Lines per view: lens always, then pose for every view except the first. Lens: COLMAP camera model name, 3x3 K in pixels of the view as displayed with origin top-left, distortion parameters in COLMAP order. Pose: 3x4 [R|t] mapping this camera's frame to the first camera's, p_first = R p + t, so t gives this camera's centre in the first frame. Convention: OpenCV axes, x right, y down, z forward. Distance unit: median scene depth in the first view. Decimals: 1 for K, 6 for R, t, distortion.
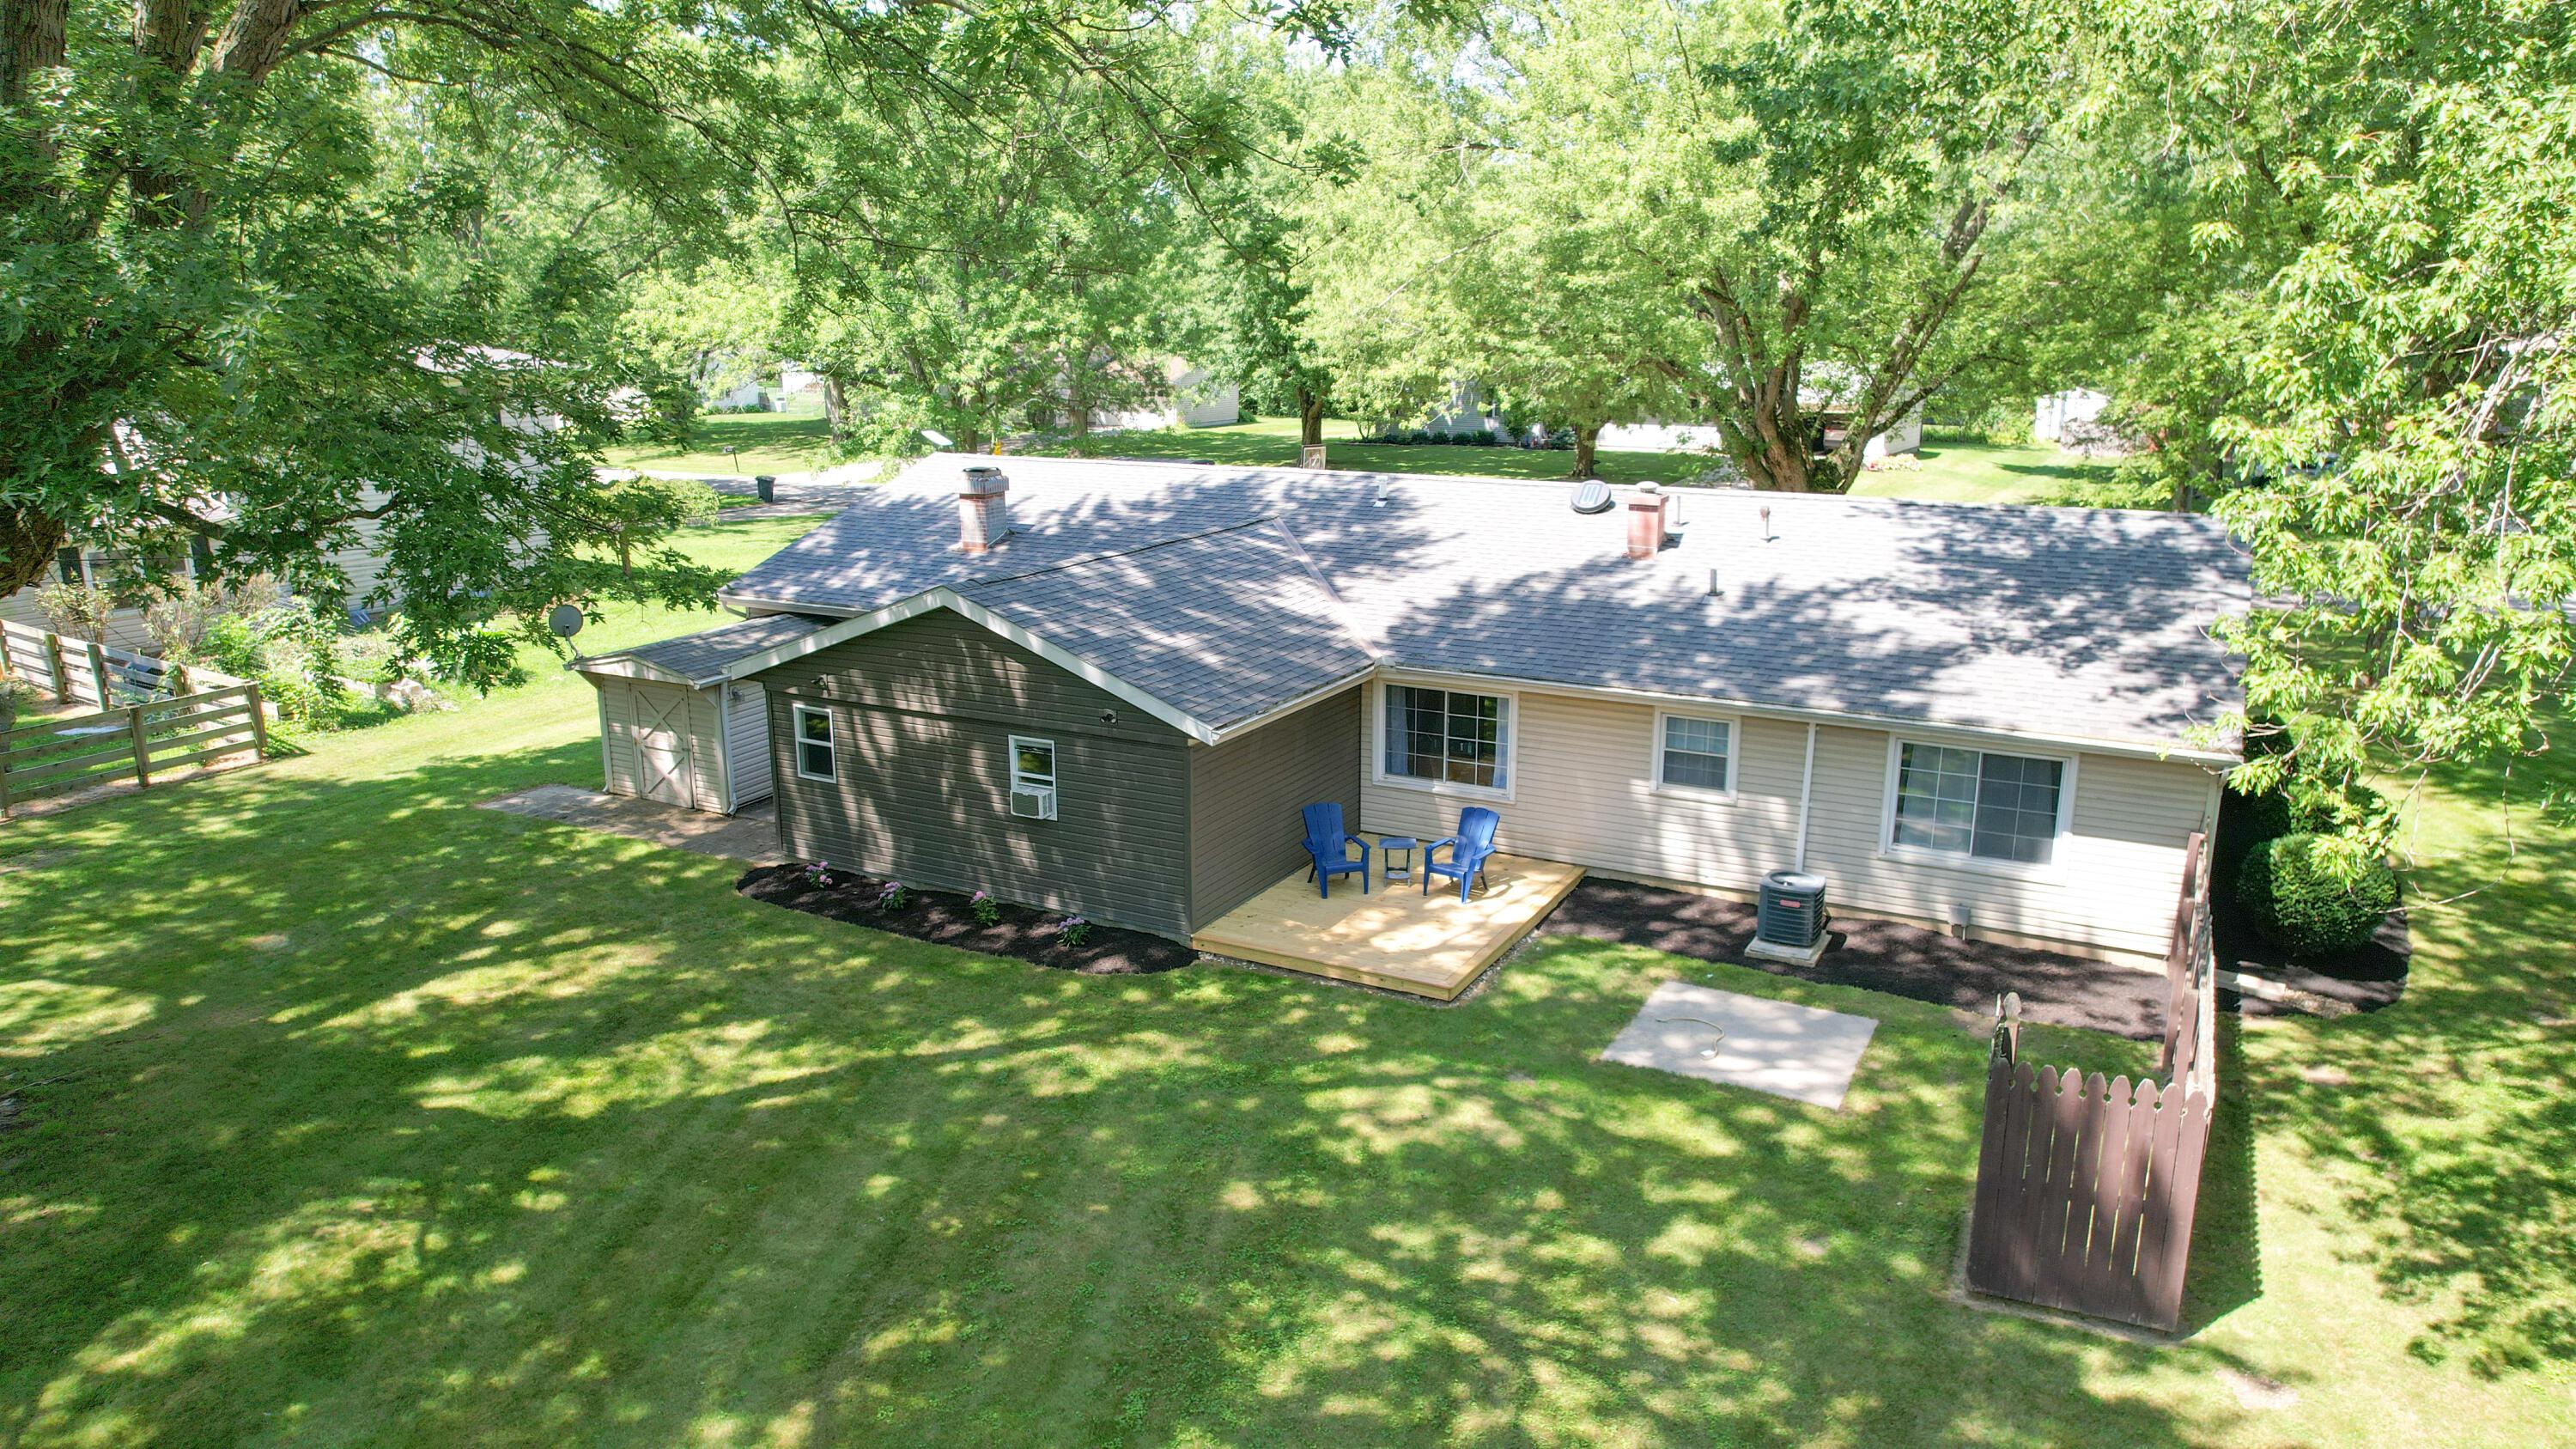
lens RADIAL K [[1671.1, 0, 1288.0], [0, 1671.1, 724.5], [0, 0, 1]] dist [-0.073529, 0.074628]
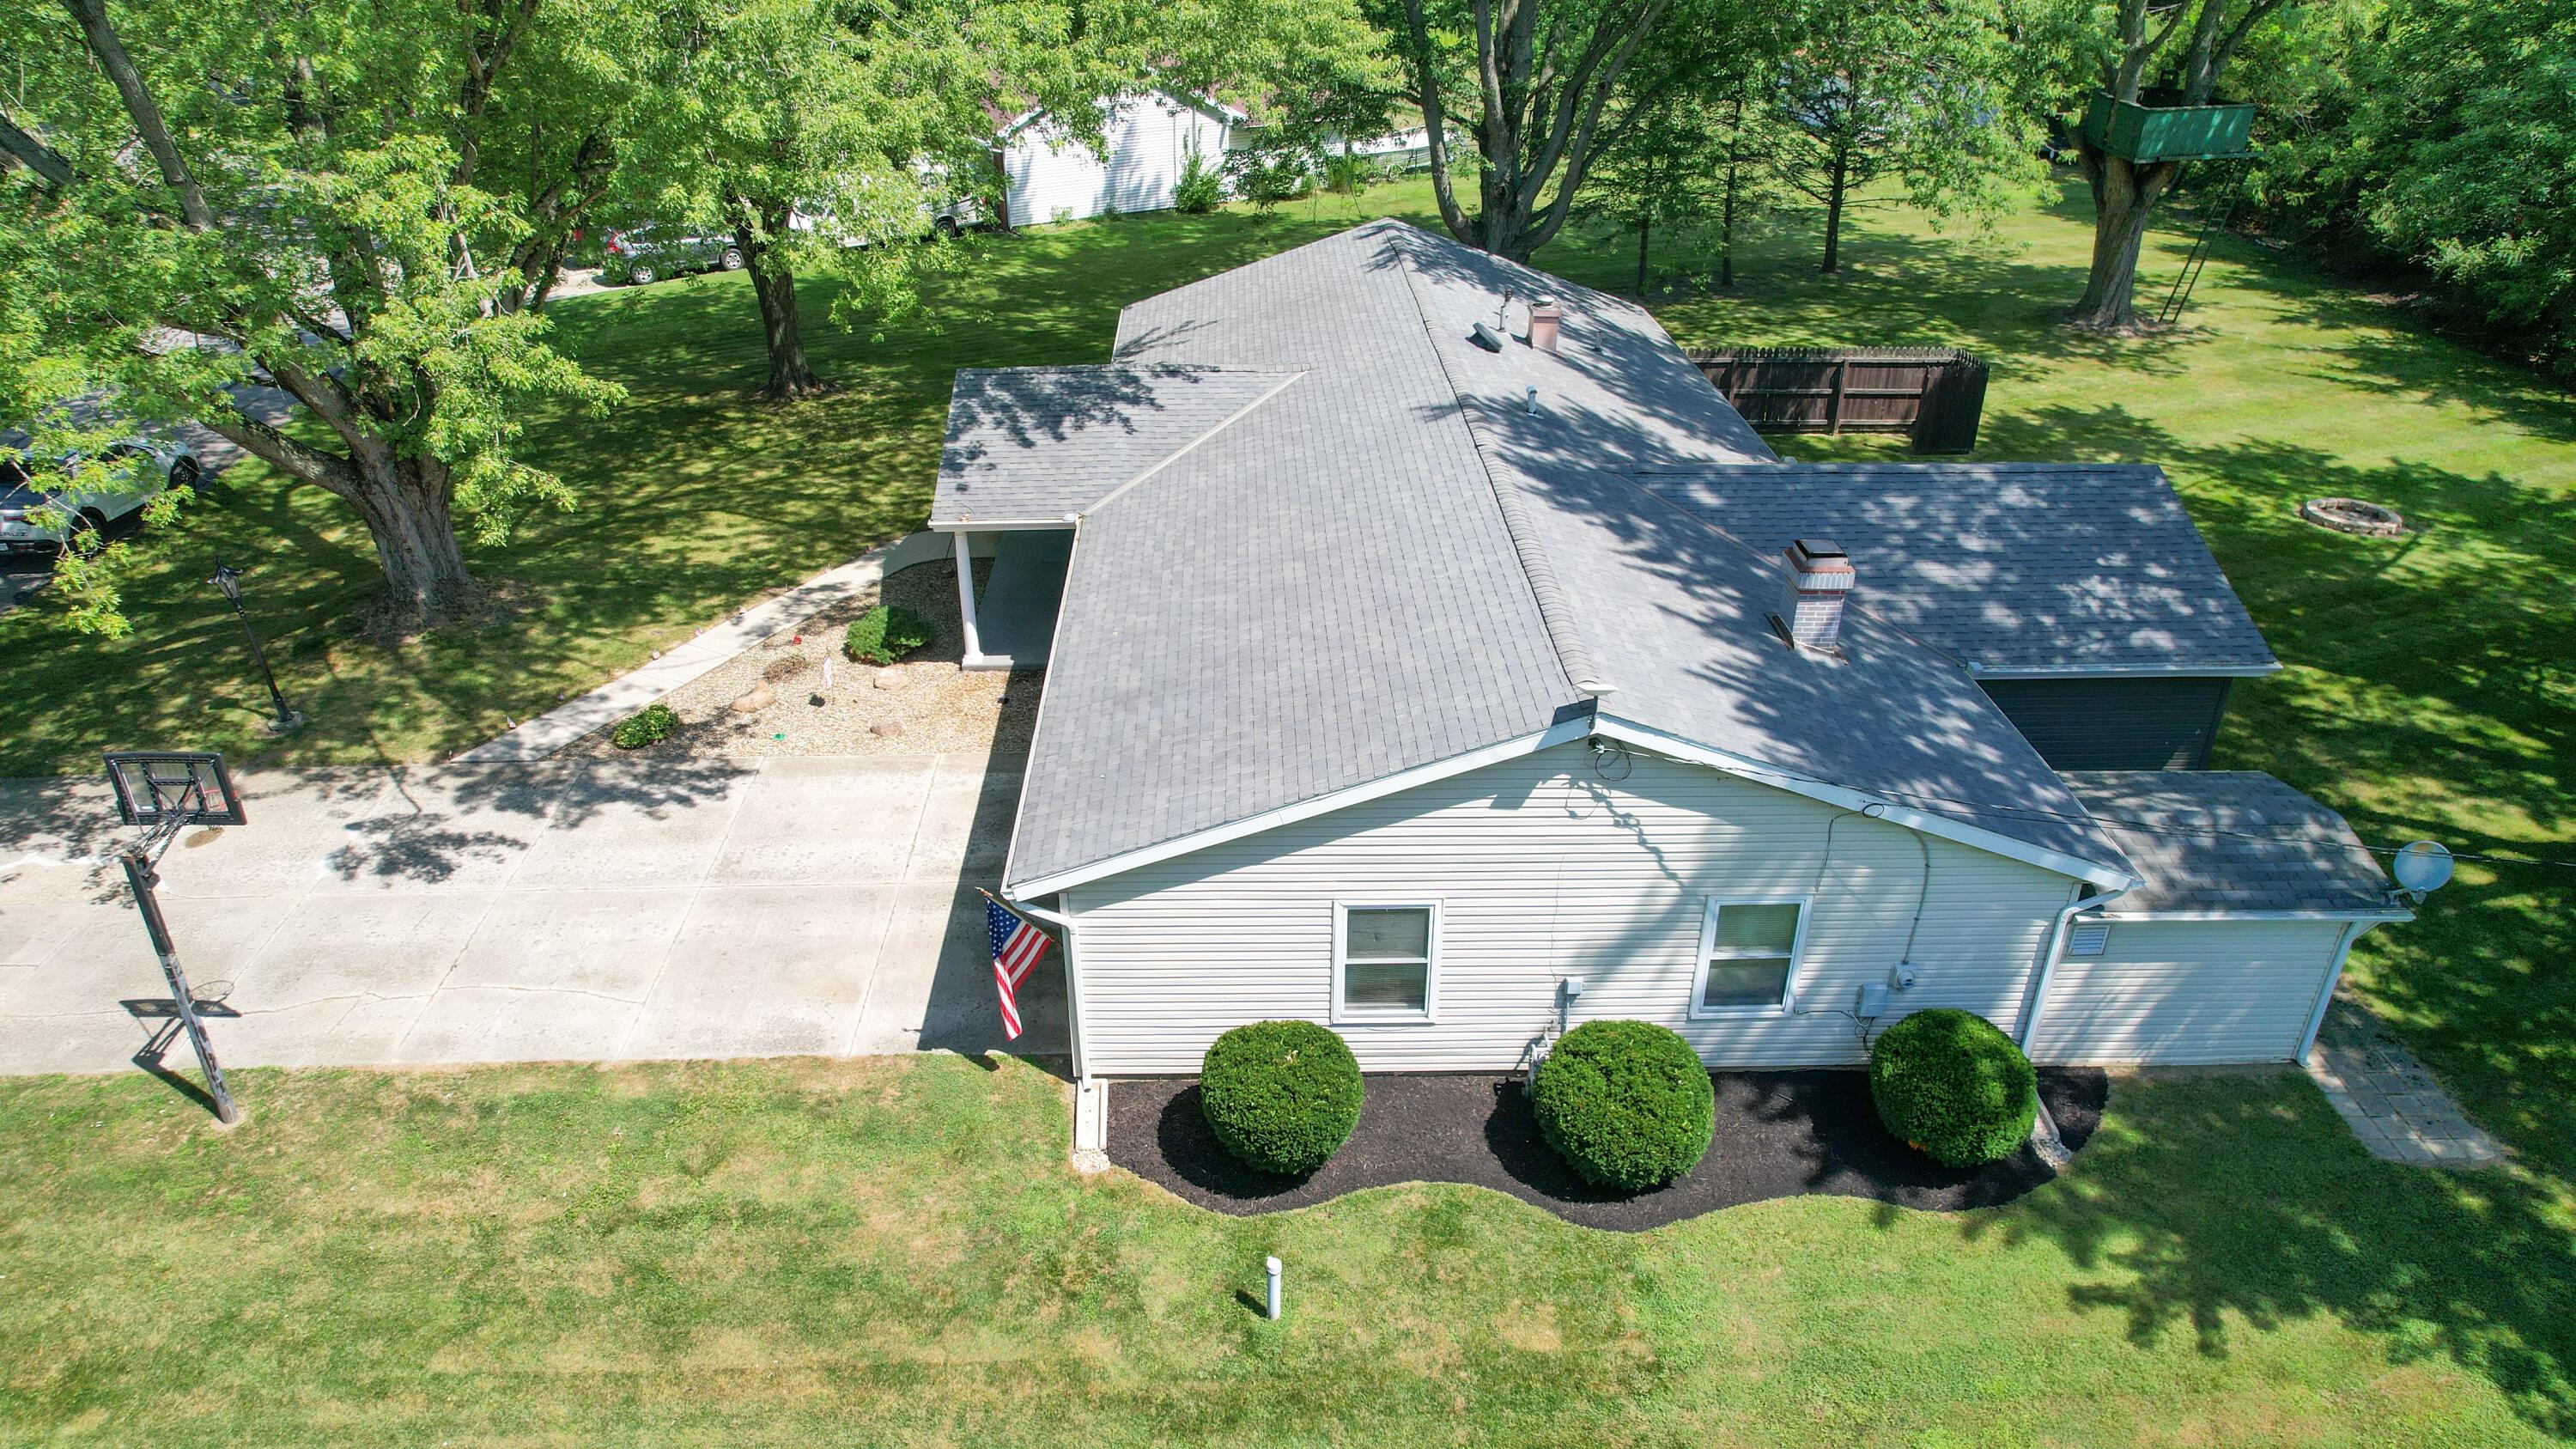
lens RADIAL K [[1637.5, 0, 1288.0], [0, 1637.5, 724.5], [0, 0, 1]] dist [-0.070803, 0.064169]
pose [[-0.504246, -0.411342, 0.759298, -0.915436], [0.208802, 0.795100, 0.569401, -0.778233], [-0.837936, 0.445661, -0.315038, 2.105301]]
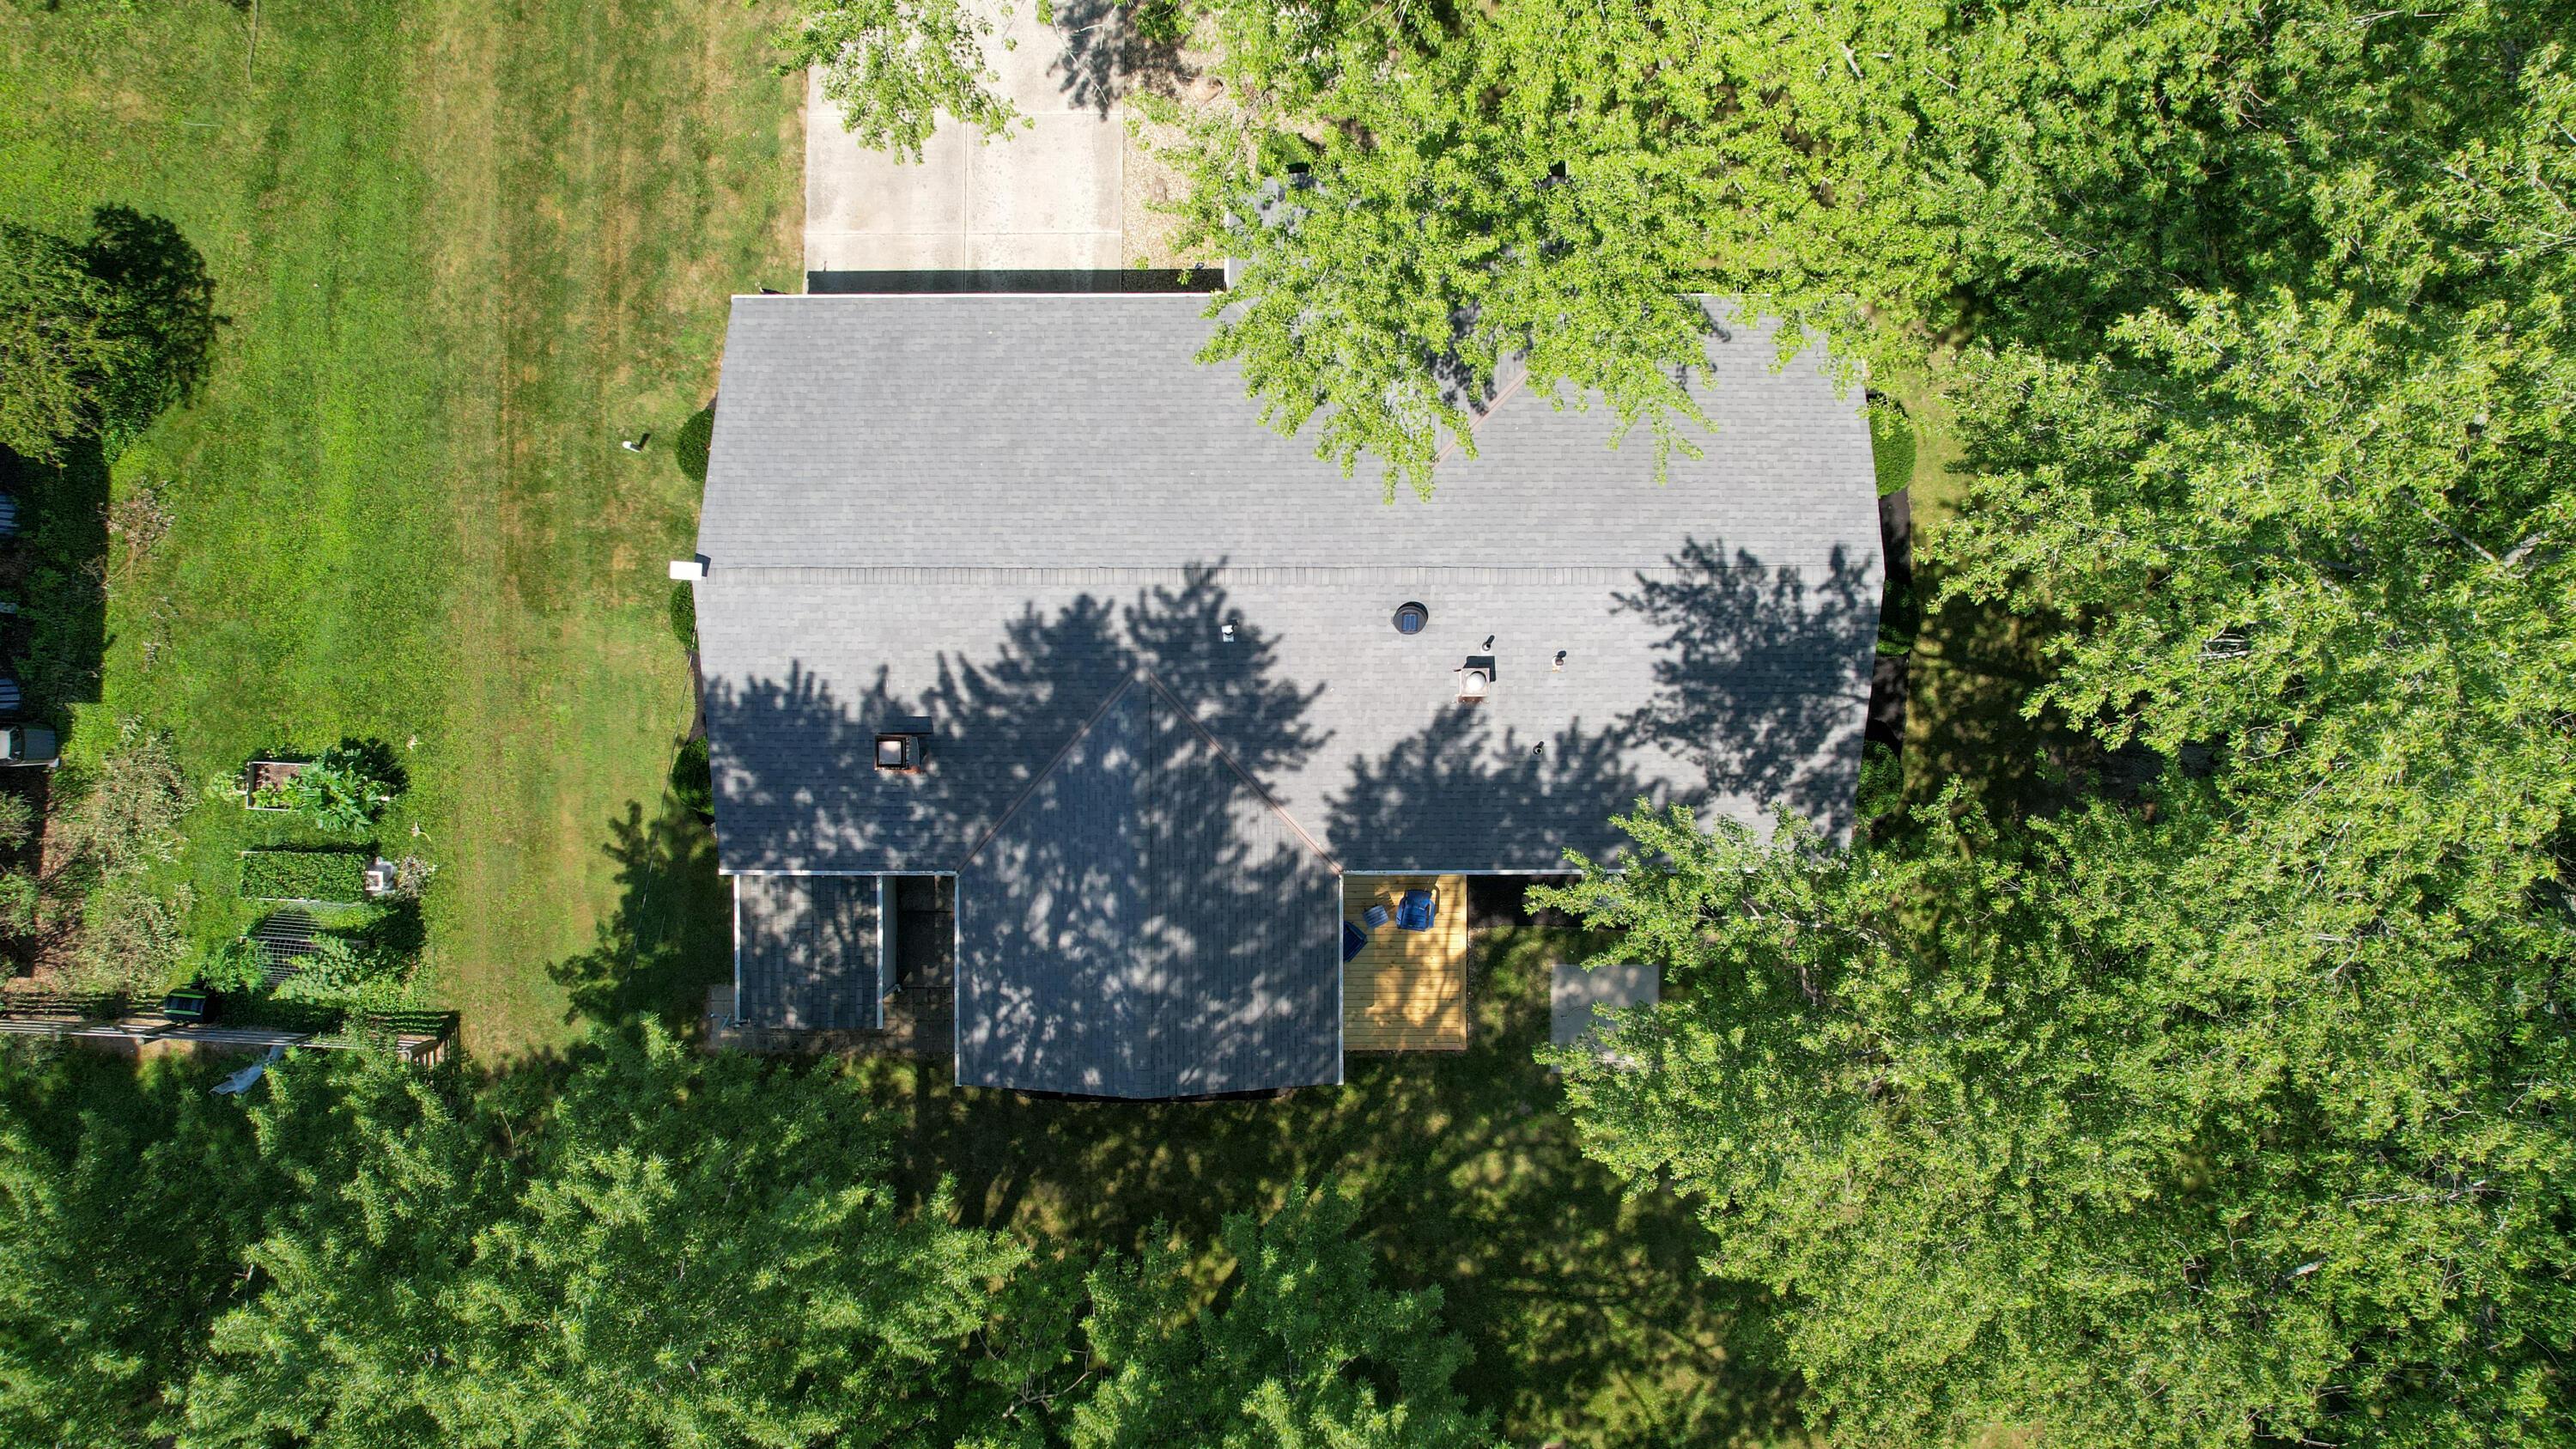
lens RADIAL K [[1637.5, 0, 1288.0], [0, 1637.5, 724.5], [0, 0, 1]] dist [-0.070803, 0.064169]
pose [[0.879898, -0.475031, 0.011215, 0.073427], [0.098520, 0.205477, 0.973690, -1.768970], [-0.464837, -0.855643, 0.227599, 0.955737]]
